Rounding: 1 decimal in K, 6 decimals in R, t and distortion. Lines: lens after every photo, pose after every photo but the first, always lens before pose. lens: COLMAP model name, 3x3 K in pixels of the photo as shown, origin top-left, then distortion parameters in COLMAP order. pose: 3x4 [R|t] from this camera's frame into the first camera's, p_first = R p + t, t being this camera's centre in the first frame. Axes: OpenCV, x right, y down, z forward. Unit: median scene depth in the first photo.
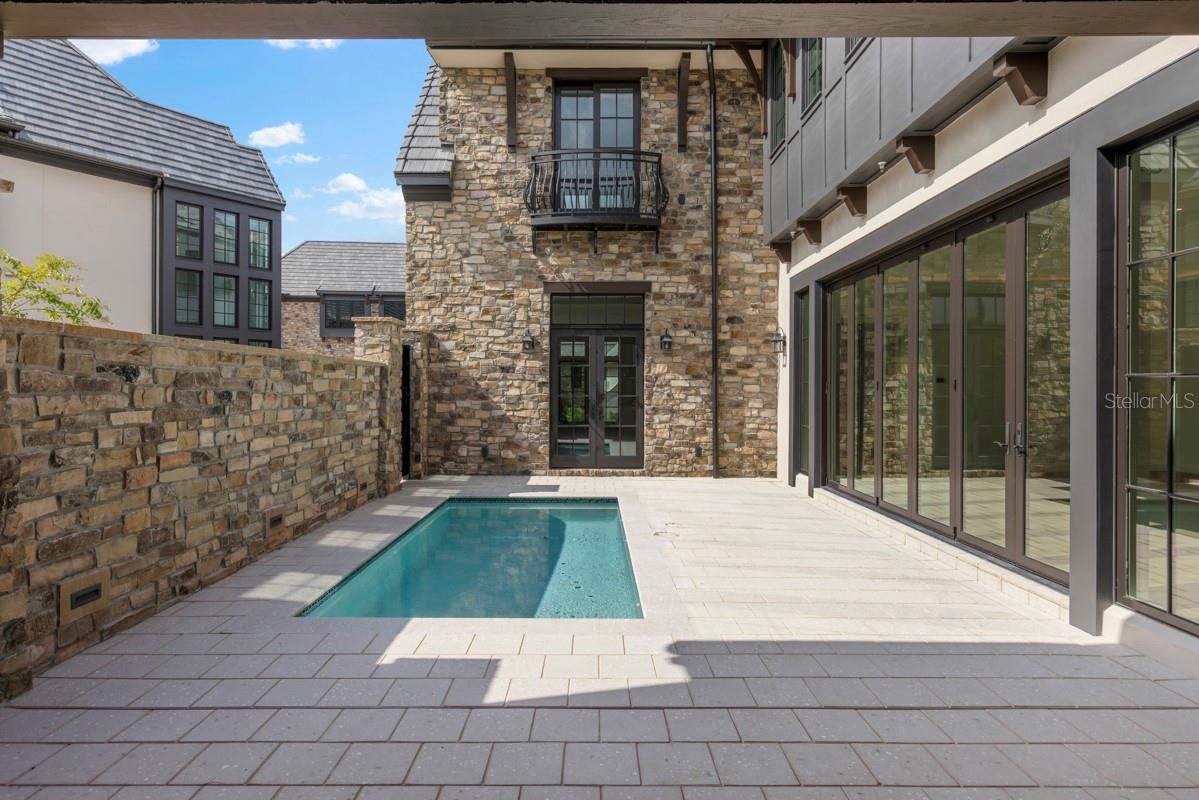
lens RADIAL K [[640.6, 0, 588.4], [0, 640.6, 392.1], [0, 0, 1]] dist [-0.000336, 0.000859]
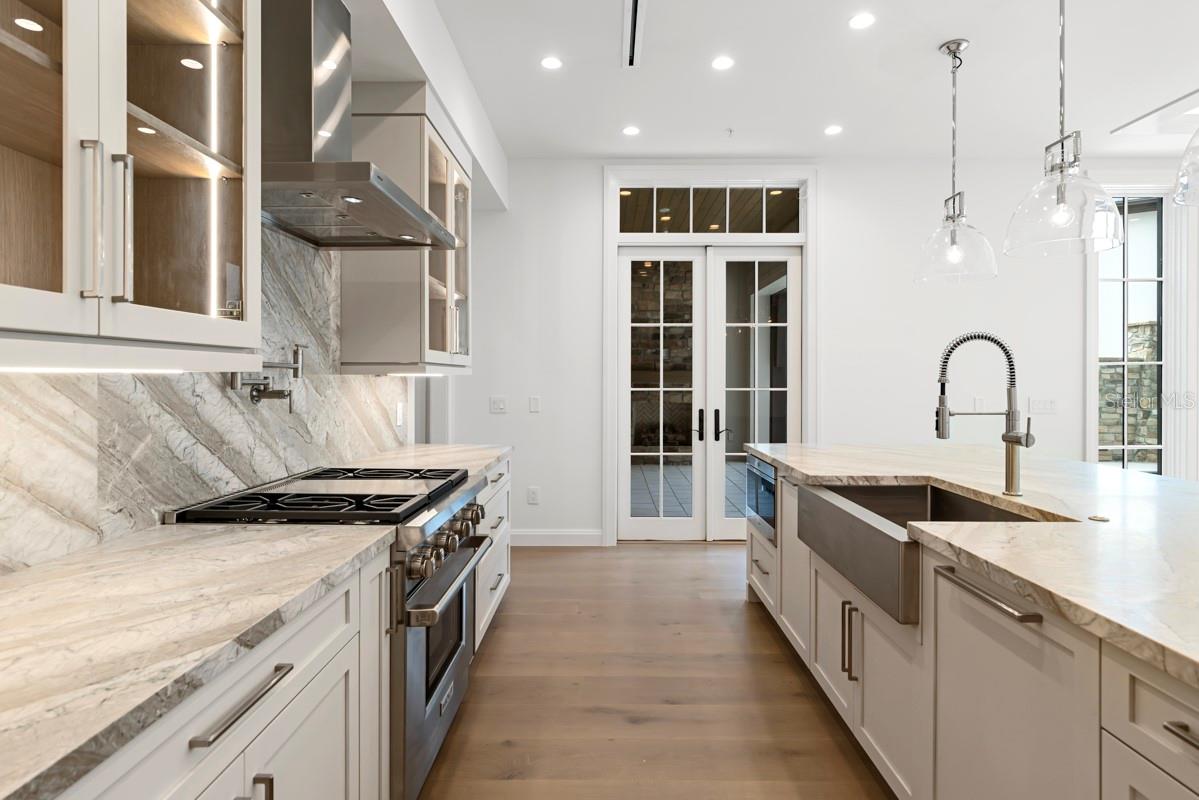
lens RADIAL K [[640.6, 0, 594.8], [0, 640.6, 380.8], [0, 0, 1]] dist [-0.000336, 0.000859]
pose [[-0.000415, 0.001295, -0.999999, 0.766836], [-0.009214, 0.999957, 0.001299, 0.007177], [0.999957, 0.009214, -0.000403, -0.067757]]
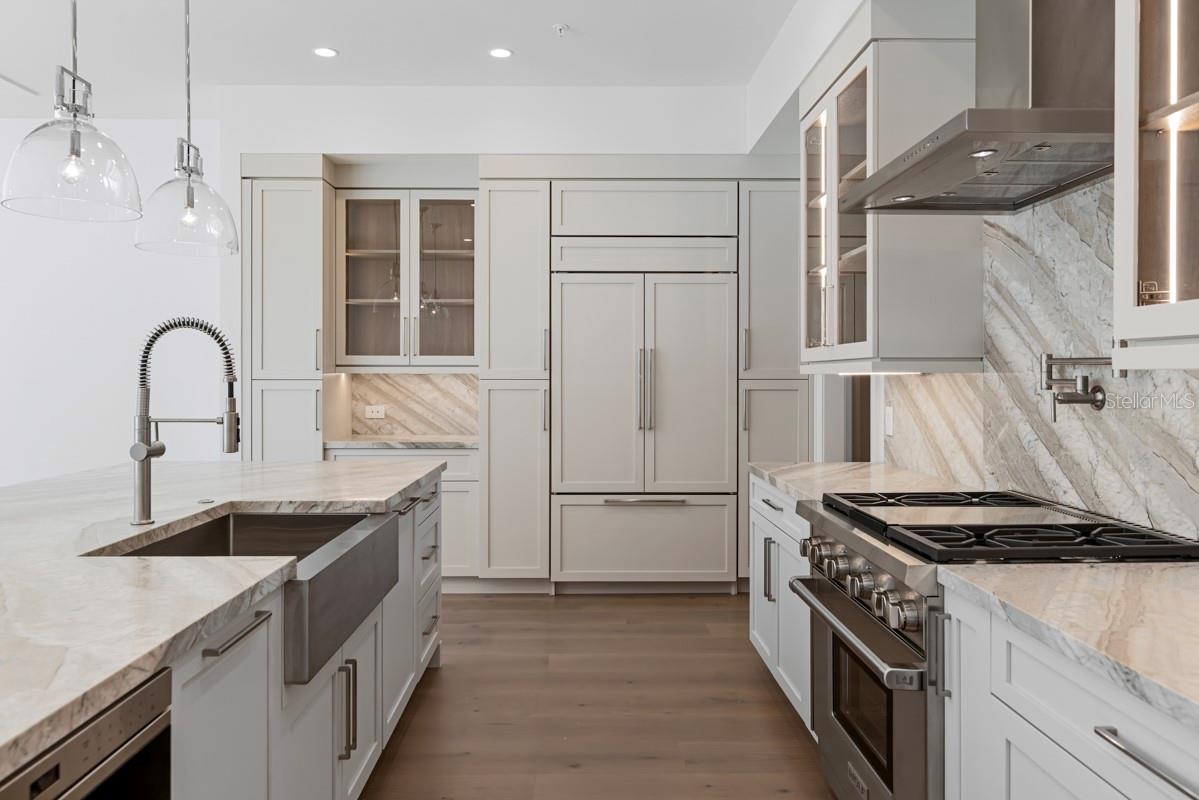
lens RADIAL K [[849.2, 0, 586.3], [0, 849.2, 375.7], [0, 0, 1]] dist [-0.003162, 0.000398]
pose [[-0.025332, -0.002131, 0.999677, 0.362866], [0.005917, 0.999980, 0.002281, 0.005812], [-0.999662, 0.005973, -0.025318, -0.041625]]
